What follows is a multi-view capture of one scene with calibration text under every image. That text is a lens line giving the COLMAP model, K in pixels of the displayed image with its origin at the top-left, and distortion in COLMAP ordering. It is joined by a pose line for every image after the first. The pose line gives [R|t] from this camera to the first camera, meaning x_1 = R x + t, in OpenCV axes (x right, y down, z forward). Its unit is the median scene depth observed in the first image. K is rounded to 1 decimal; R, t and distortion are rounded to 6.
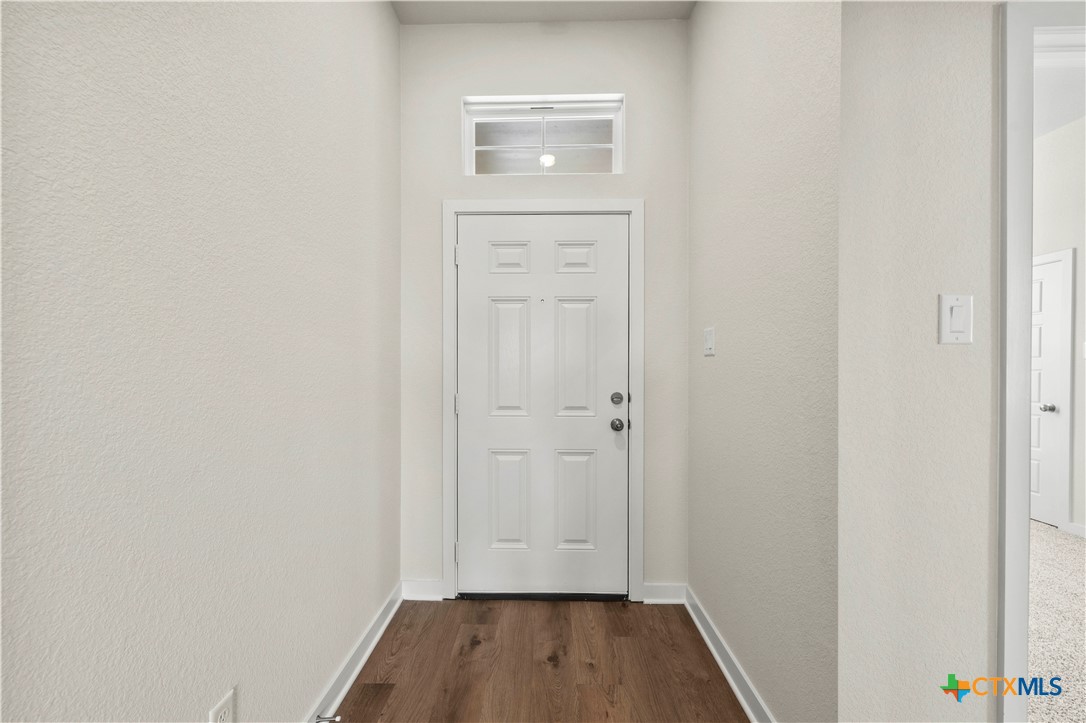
lens RADIAL K [[431.2, 0, 541.3], [0, 431.2, 368.6], [0, 0, 1]] dist [0.000749, 0.000089]
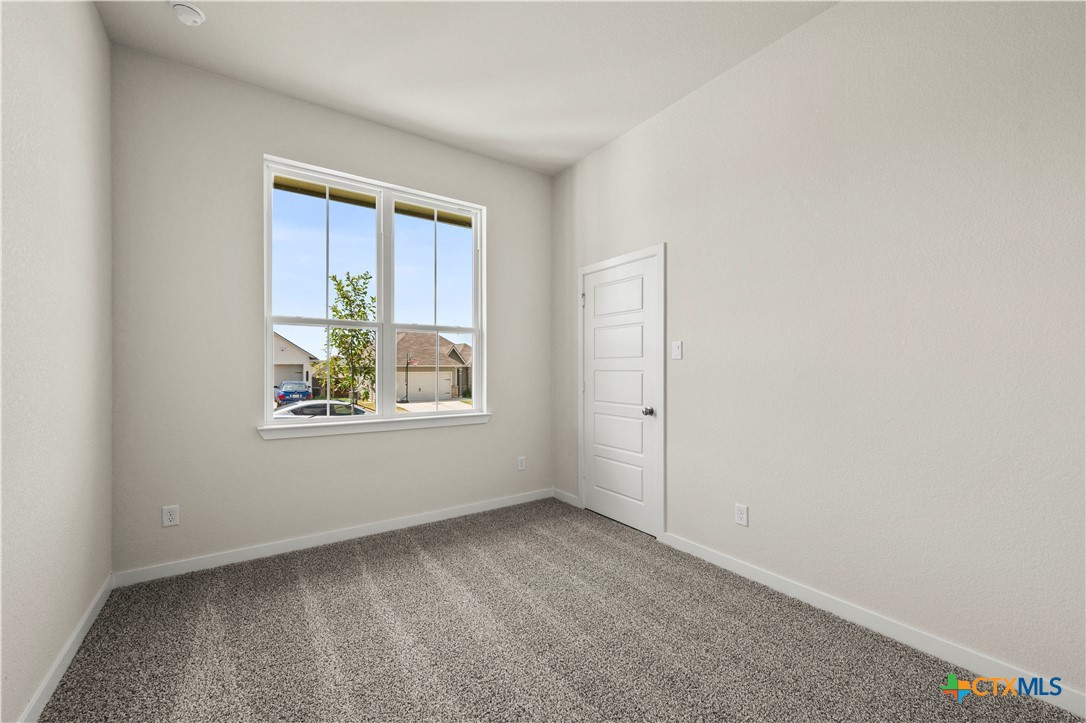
lens RADIAL K [[431.2, 0, 543.9], [0, 431.2, 361.0], [0, 0, 1]] dist [0.000749, 0.000089]
pose [[0.812998, -0.000133, 0.582266, 0.446334], [0.006538, 0.999939, -0.008900, -0.012781], [-0.582230, 0.011042, 0.812949, 0.370936]]
